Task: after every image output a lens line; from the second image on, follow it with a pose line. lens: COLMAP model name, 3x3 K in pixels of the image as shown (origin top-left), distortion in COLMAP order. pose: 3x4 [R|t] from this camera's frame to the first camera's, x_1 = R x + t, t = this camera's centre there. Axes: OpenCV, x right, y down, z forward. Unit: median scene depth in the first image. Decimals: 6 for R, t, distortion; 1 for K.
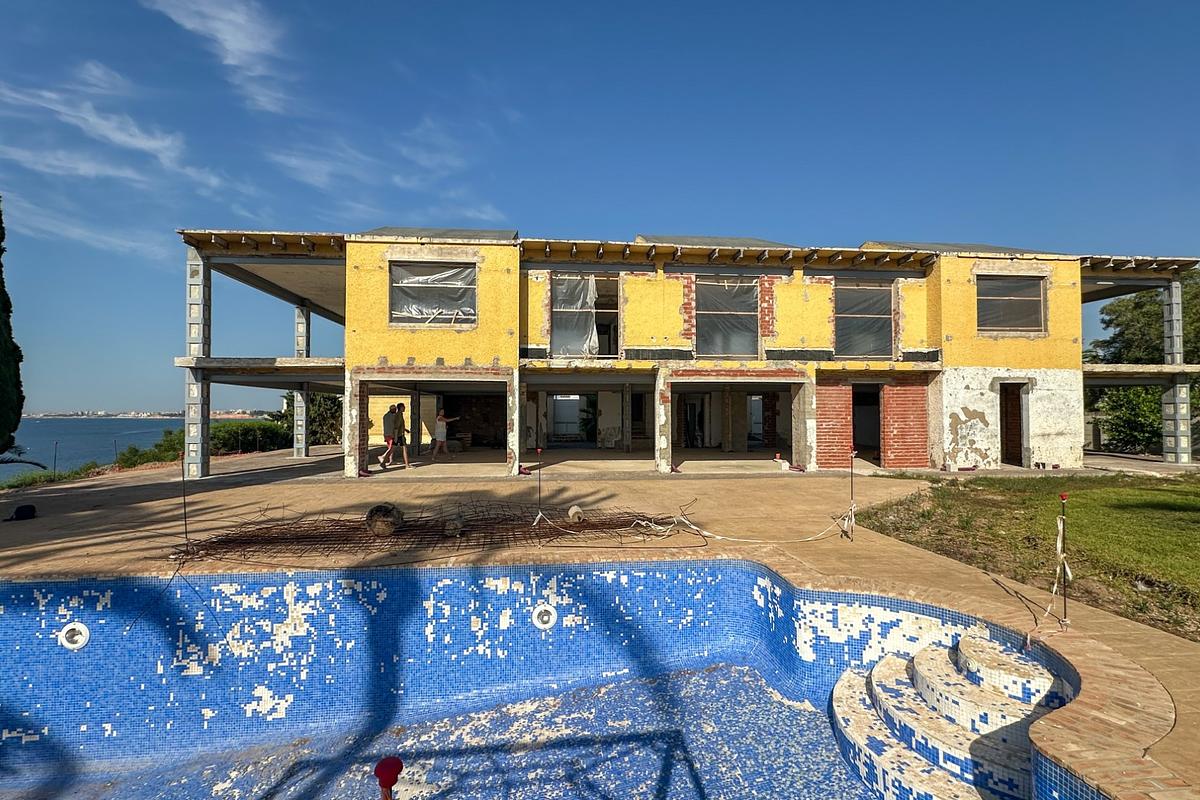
lens RADIAL K [[564.0, 0, 600.6], [0, 564.0, 401.8], [0, 0, 1]] dist [-0.001482, 0.000079]
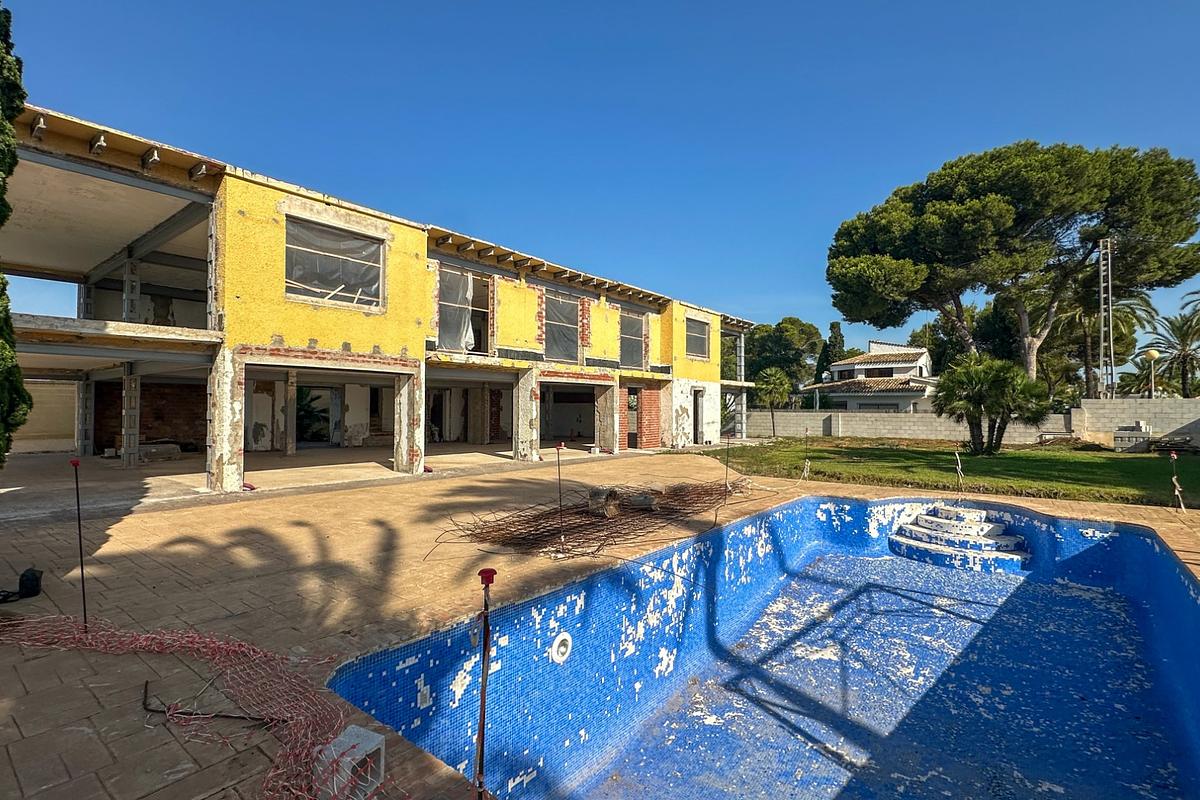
lens RADIAL K [[564.0, 0, 601.7], [0, 564.0, 402.5], [0, 0, 1]] dist [-0.001482, 0.000079]
pose [[0.694373, 0.011895, 0.719517, -0.629306], [-0.018069, 0.999836, 0.000908, 0.004893], [-0.719388, -0.013632, 0.694474, 0.127856]]
